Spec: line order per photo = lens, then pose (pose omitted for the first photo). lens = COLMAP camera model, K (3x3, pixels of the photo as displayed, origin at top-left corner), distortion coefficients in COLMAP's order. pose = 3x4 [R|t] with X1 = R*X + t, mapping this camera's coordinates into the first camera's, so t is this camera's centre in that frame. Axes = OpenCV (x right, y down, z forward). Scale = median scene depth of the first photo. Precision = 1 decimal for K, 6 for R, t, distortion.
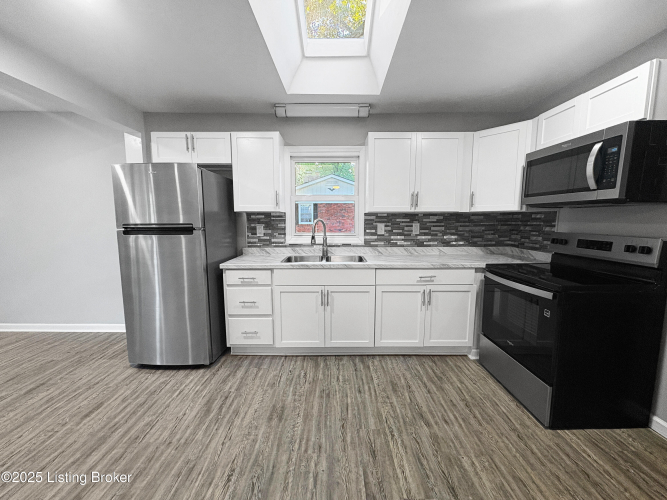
lens RADIAL K [[265.0, 0, 335.8], [0, 265.0, 251.2], [0, 0, 1]] dist [-0.000618, -0.000074]
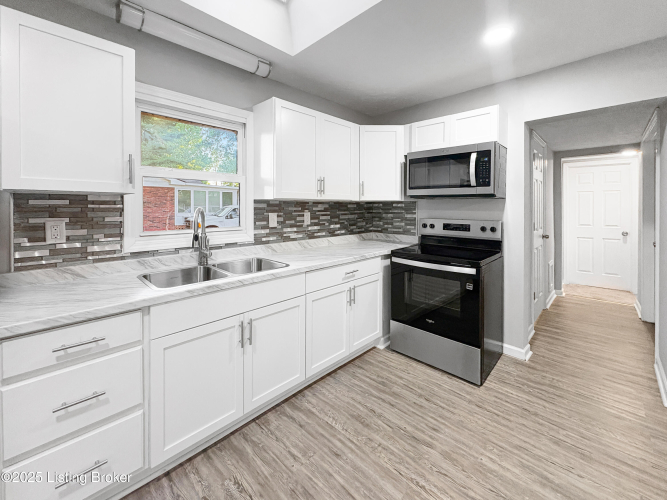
lens RADIAL K [[281.1, 0, 337.9], [0, 281.1, 210.4], [0, 0, 1]] dist [0.000204, -0.000166]
pose [[0.696422, -0.006995, 0.717598, -0.340752], [0.083666, 0.993925, -0.071508, -0.042574], [-0.712739, 0.109839, 0.692776, 0.330230]]
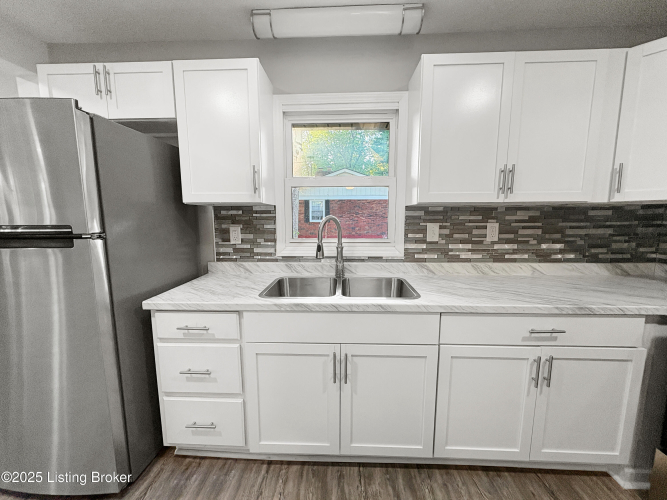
lens RADIAL K [[265.6, 0, 333.5], [0, 265.6, 250.0], [0, 0, 1]] dist [-0.000761, -0.000005]
pose [[0.998561, 0.005100, -0.053380, -0.026145], [-0.004888, 0.999980, 0.004100, -0.052654], [0.053400, -0.003833, 0.998566, 0.449003]]
